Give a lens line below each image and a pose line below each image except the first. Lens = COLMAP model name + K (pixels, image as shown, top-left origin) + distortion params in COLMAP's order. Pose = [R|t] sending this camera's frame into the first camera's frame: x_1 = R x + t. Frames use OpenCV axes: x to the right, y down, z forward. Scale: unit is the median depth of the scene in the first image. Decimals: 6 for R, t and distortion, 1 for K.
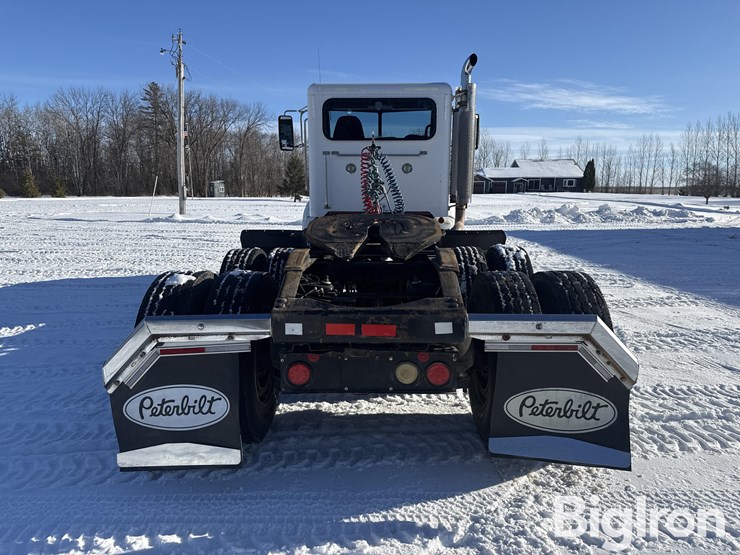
lens RADIAL K [[519.0, 0, 370.0], [0, 519.0, 277.5], [0, 0, 1]] dist [0.076297, -0.102398]
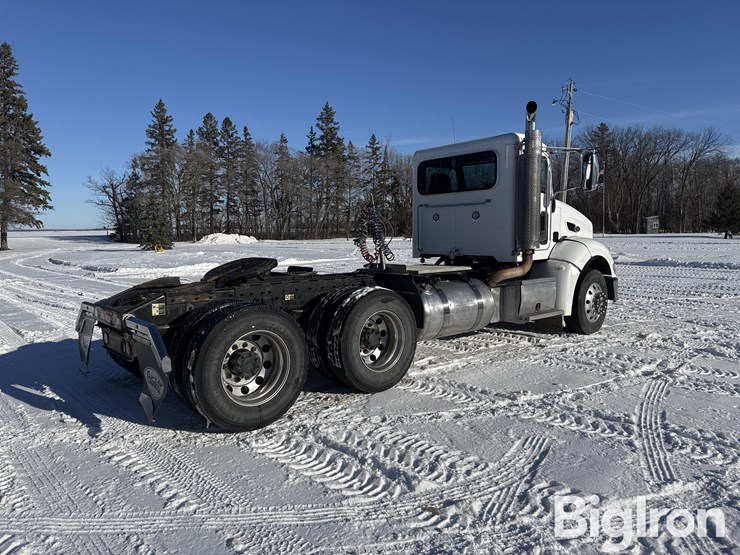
lens RADIAL K [[517.2, 0, 371.7], [0, 517.2, 274.5], [0, 0, 1]] dist [0.114669, -0.178901]
pose [[0.676616, 0.051726, -0.734517, 0.739269], [-0.106012, 0.993980, -0.027656, -0.038443], [0.728665, 0.096580, 0.678026, 0.132134]]
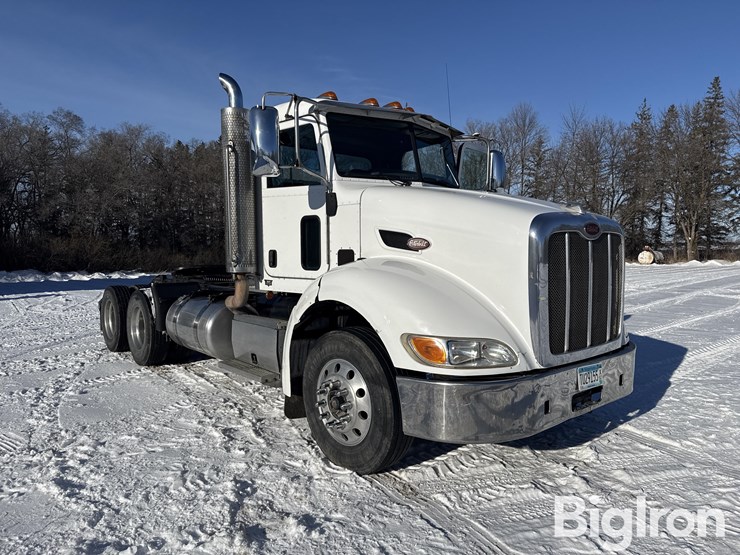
lens RADIAL K [[513.9, 0, 370.0], [0, 513.9, 277.5], [0, 0, 1]] dist [0.119840, -0.166848]
pose [[-0.748672, 0.041157, -0.661662, 0.543749], [-0.097968, 0.980244, 0.171826, -0.291032], [0.655662, 0.193463, -0.729849, 1.728097]]
